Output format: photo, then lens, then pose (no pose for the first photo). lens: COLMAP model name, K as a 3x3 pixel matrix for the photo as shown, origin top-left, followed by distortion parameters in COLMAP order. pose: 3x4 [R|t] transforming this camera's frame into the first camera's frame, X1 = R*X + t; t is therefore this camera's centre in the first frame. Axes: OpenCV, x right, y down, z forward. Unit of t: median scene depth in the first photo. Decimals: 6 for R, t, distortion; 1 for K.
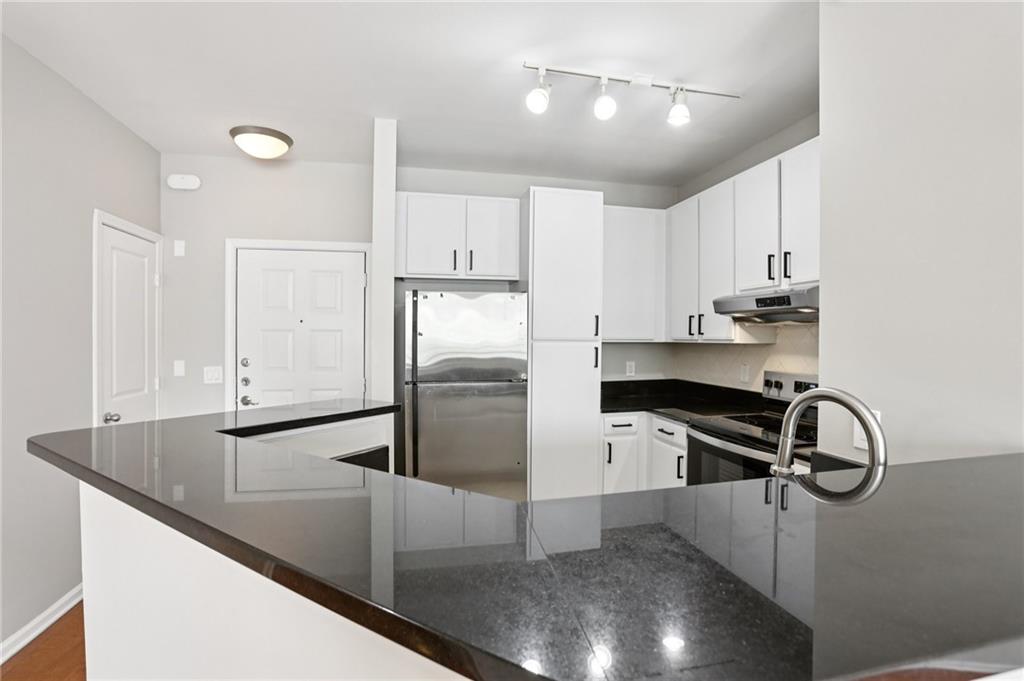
lens RADIAL K [[466.9, 0, 509.5], [0, 466.9, 336.8], [0, 0, 1]] dist [-0.000683, 0.000131]
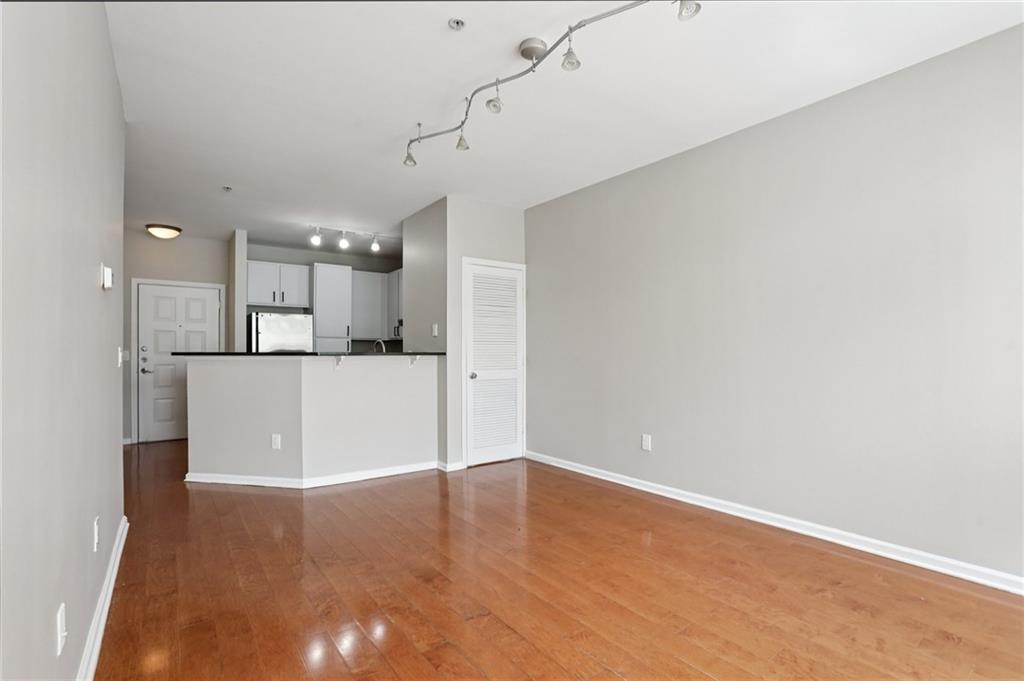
lens RADIAL K [[466.9, 0, 471.0], [0, 466.9, 353.4], [0, 0, 1]] dist [-0.000683, 0.000131]
pose [[0.938350, -0.000966, 0.345686, -0.018858], [0.000451, 0.999999, 0.001571, 0.074404], [-0.345687, -0.001318, 0.938349, -1.157079]]
